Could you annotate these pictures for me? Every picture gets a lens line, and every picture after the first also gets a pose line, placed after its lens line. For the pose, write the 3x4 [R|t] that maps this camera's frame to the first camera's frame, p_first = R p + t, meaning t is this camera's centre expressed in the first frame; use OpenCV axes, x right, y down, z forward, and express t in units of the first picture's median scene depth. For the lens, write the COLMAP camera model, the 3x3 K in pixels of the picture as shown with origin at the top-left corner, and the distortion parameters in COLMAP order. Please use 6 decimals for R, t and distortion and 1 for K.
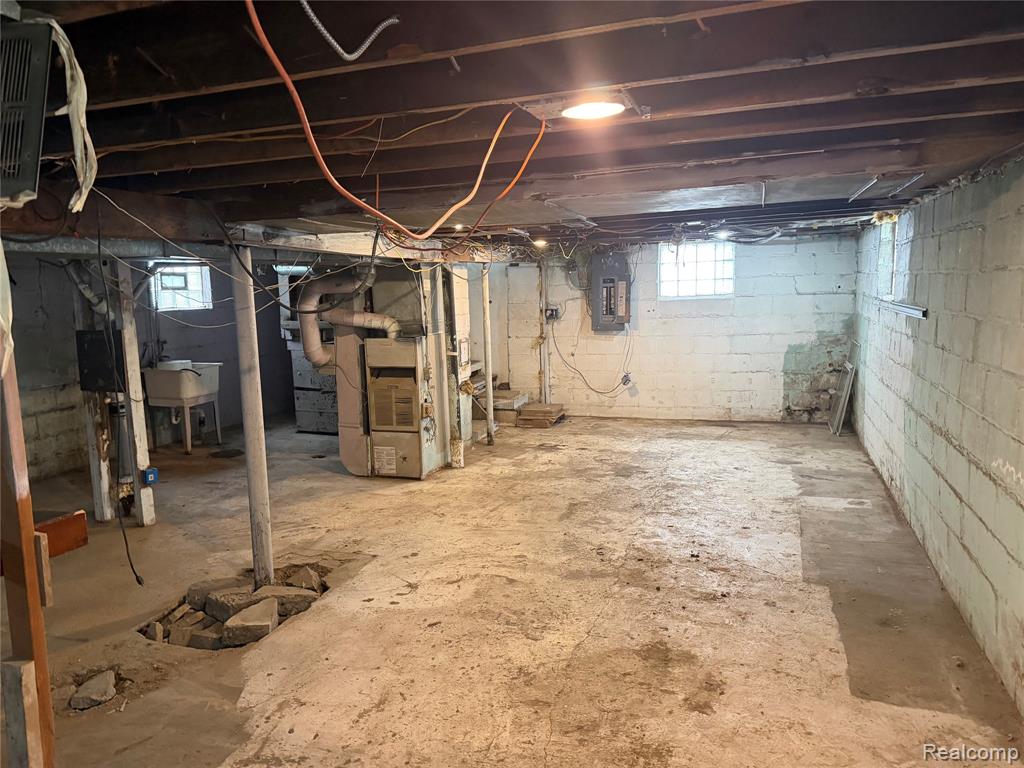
lens RADIAL K [[722.2, 0, 508.2], [0, 722.2, 382.6], [0, 0, 1]] dist [0.018805, -0.027151]
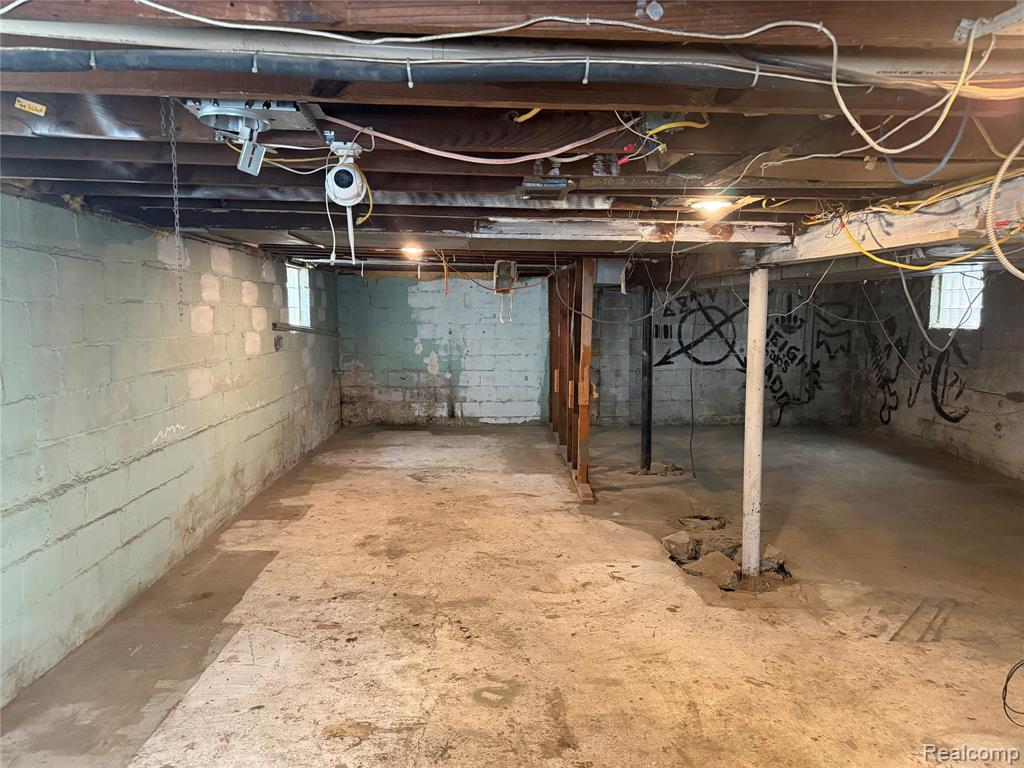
lens RADIAL K [[722.2, 0, 512.6], [0, 722.2, 382.8], [0, 0, 1]] dist [0.018805, -0.027151]
pose [[-0.930512, 0.058757, -0.361518, 0.375182], [-0.028668, 0.972336, 0.231820, -0.243182], [0.365139, 0.226075, -0.903086, 1.776021]]
